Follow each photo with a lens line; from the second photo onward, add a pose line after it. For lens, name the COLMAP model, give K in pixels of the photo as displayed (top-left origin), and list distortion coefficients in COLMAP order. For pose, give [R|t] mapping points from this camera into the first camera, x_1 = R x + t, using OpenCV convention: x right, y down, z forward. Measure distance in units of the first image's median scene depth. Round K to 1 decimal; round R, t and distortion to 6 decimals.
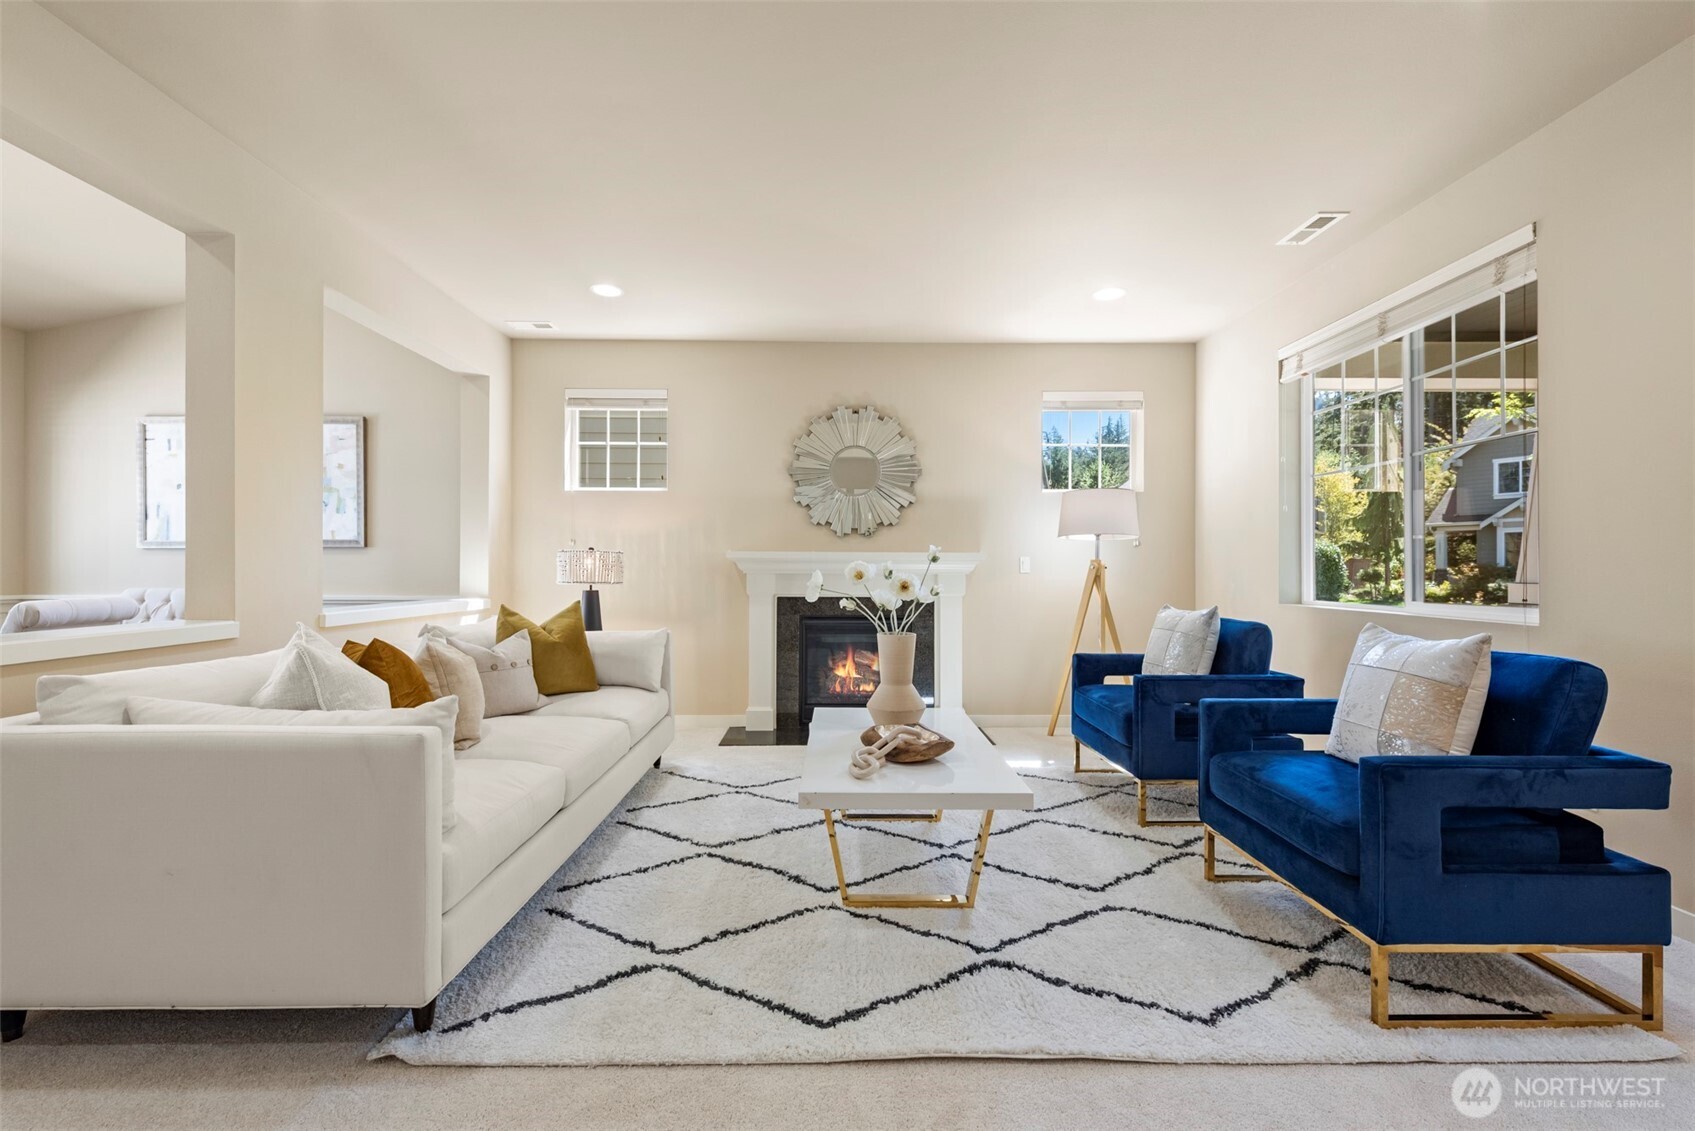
lens RADIAL K [[694.5, 0, 849.4], [0, 694.5, 563.8], [0, 0, 1]] dist [0.007744, -0.003120]
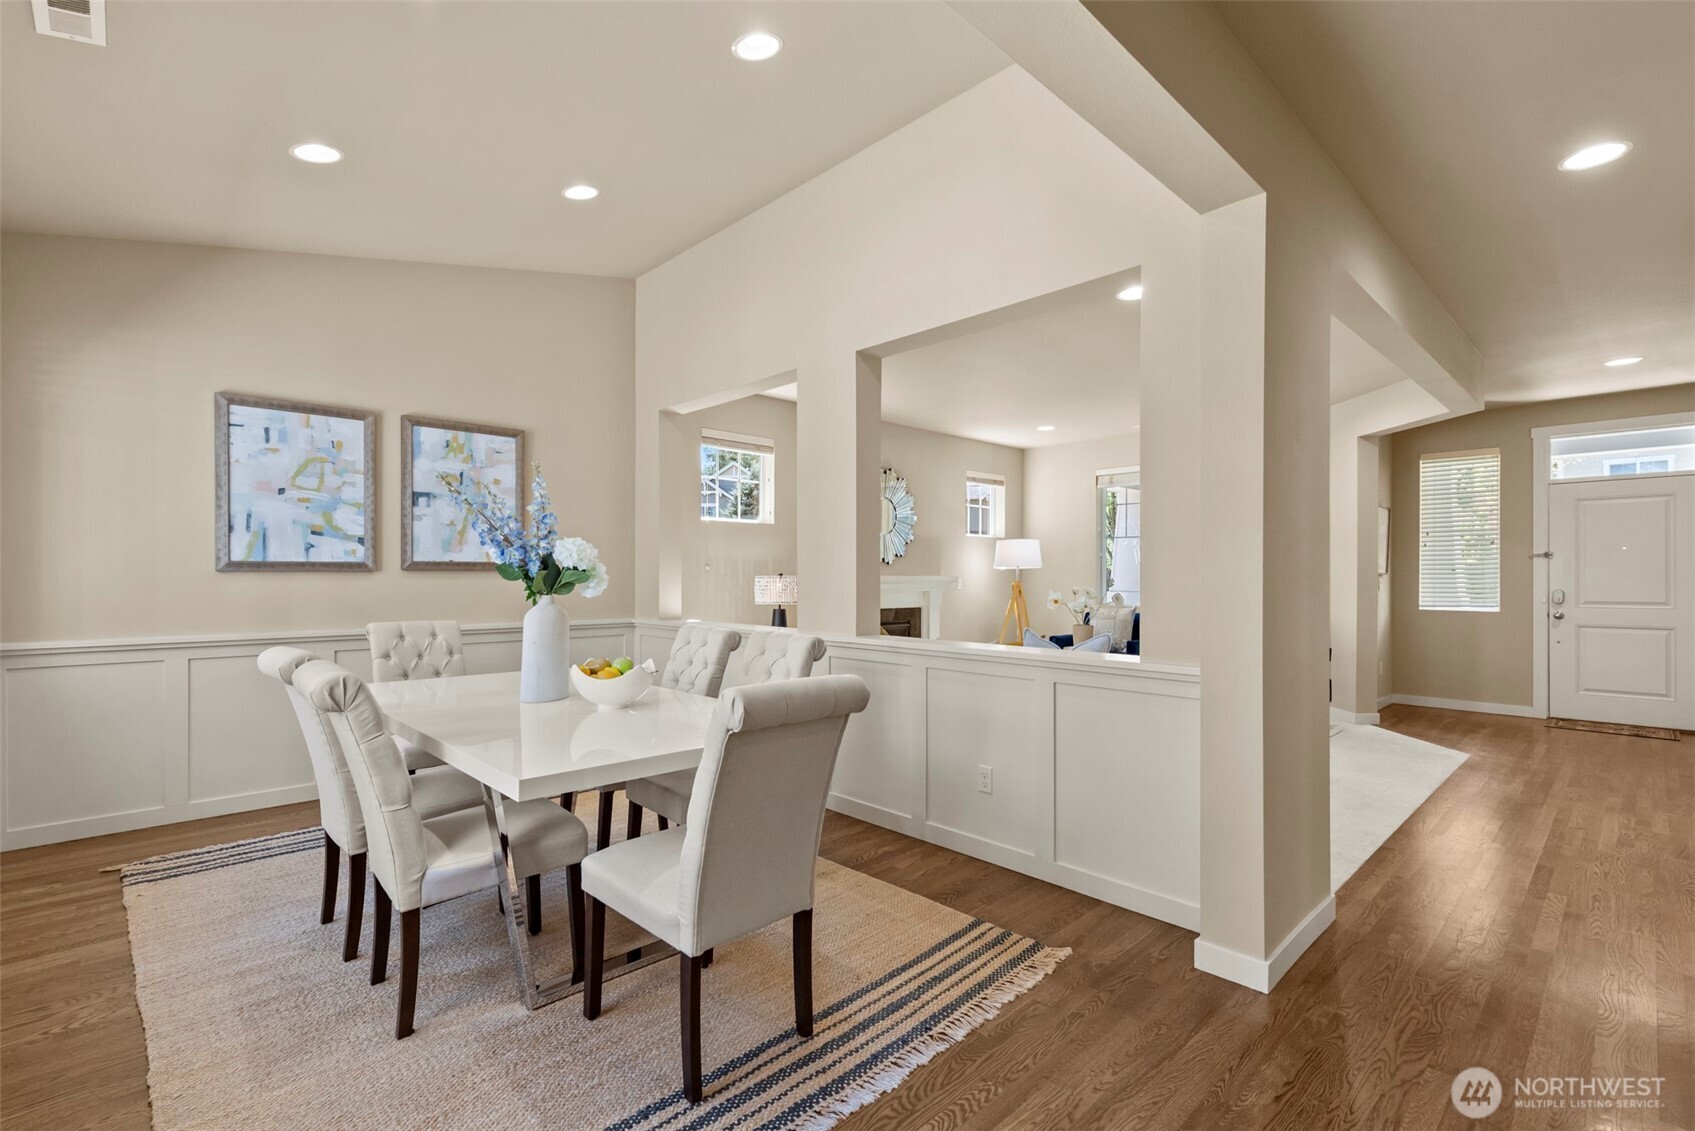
lens RADIAL K [[770.5, 0, 854.5], [0, 770.5, 576.9], [0, 0, 1]] dist [0.000739, -0.000375]
pose [[0.725119, -0.000513, 0.688623, -1.192493], [-0.003124, 0.999987, 0.004034, -0.023091], [-0.688616, -0.005076, 0.725108, -0.061112]]
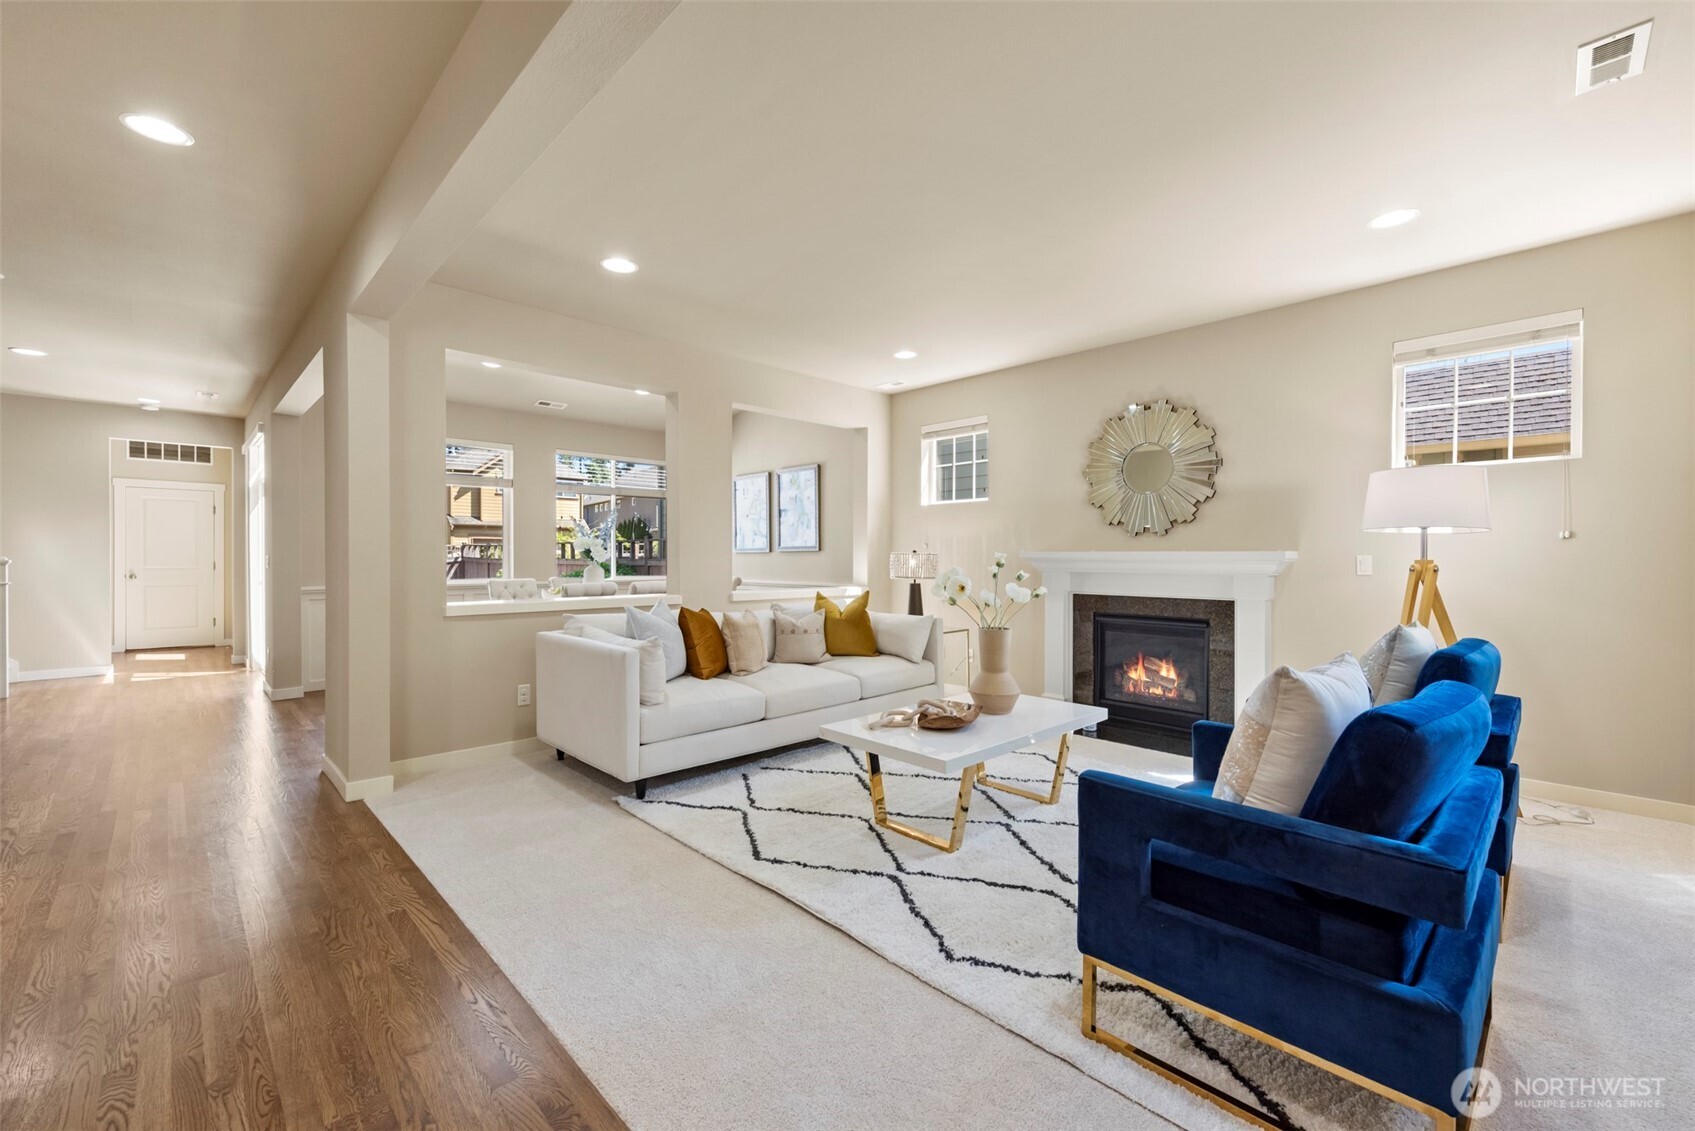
lens RADIAL K [[694.5, 0, 852.7], [0, 694.5, 559.1], [0, 0, 1]] dist [0.007744, -0.003120]
pose [[0.688116, 0.000006, -0.725600, 0.486523], [0.004298, 0.999982, 0.004084, -0.012918], [0.725588, -0.005929, 0.688104, 0.022833]]
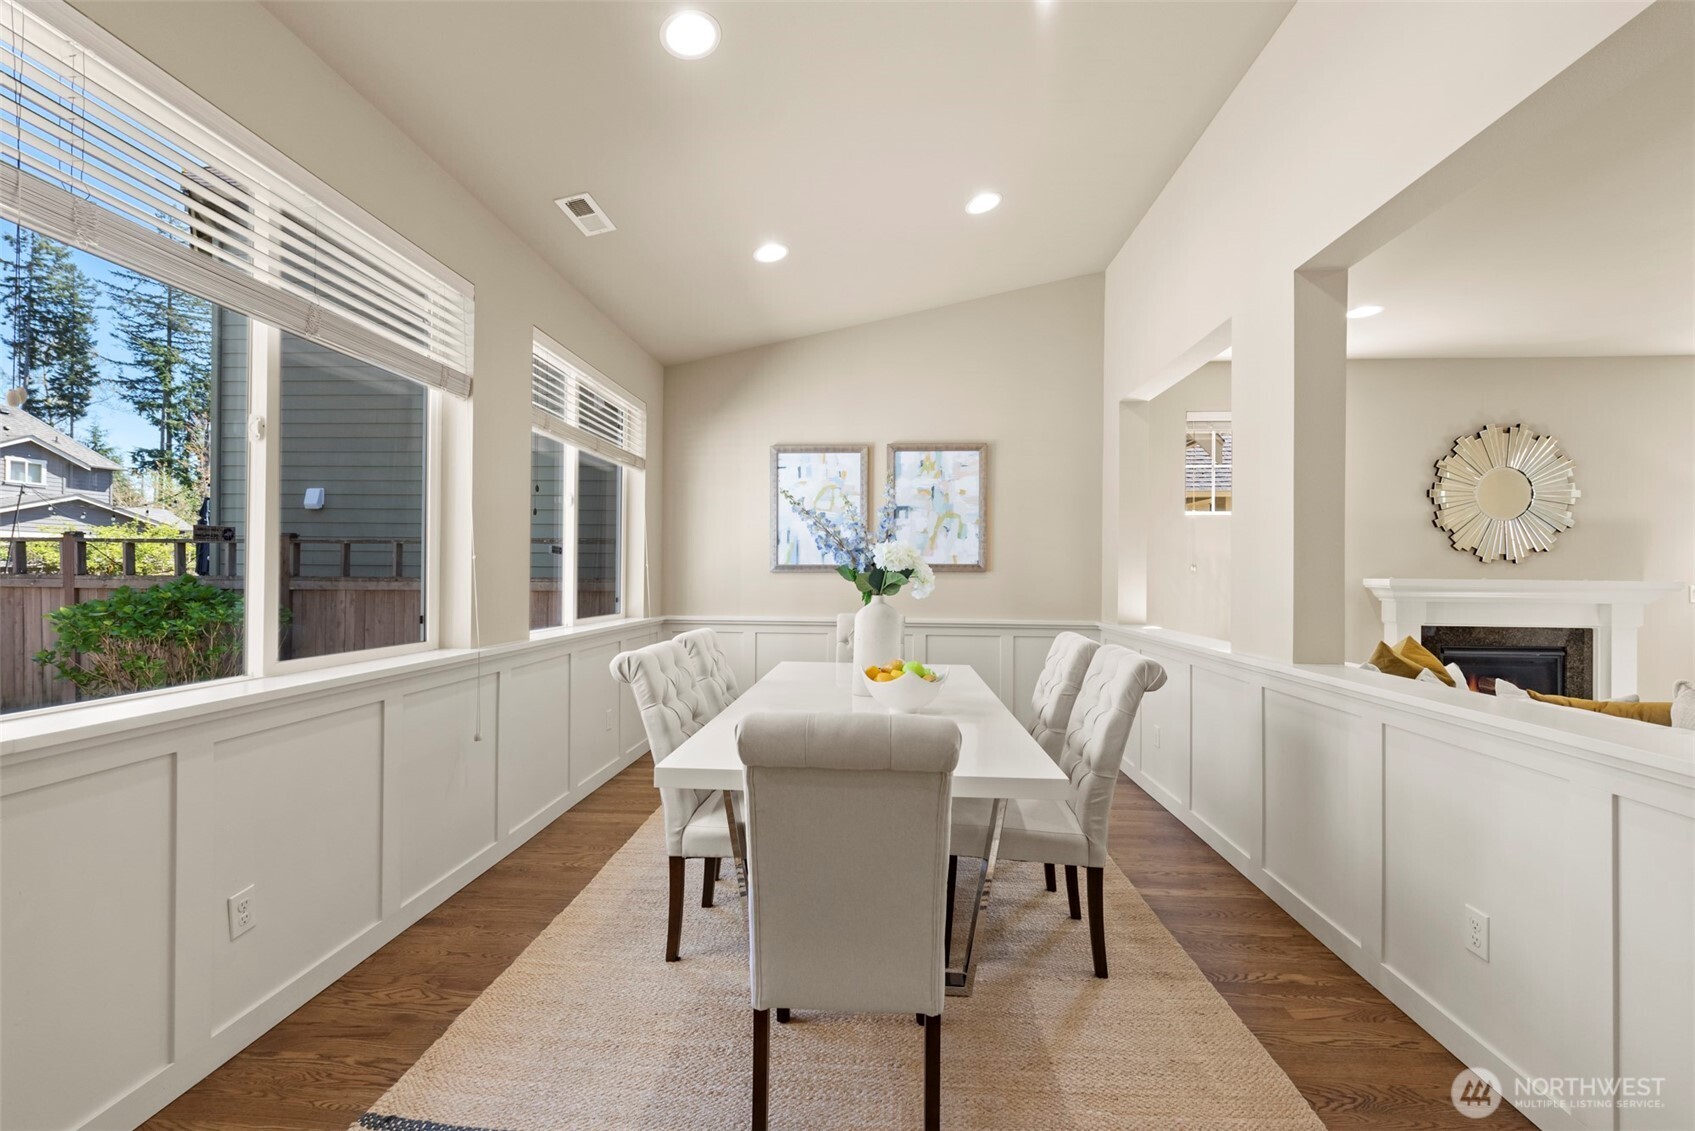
lens RADIAL K [[694.5, 0, 841.7], [0, 694.5, 569.1], [0, 0, 1]] dist [0.007744, -0.003120]
pose [[0.996076, 0.005459, -0.088330, -0.896283], [-0.005771, 0.999978, -0.003277, -0.025571], [0.088310, 0.003774, 0.996086, -0.029667]]
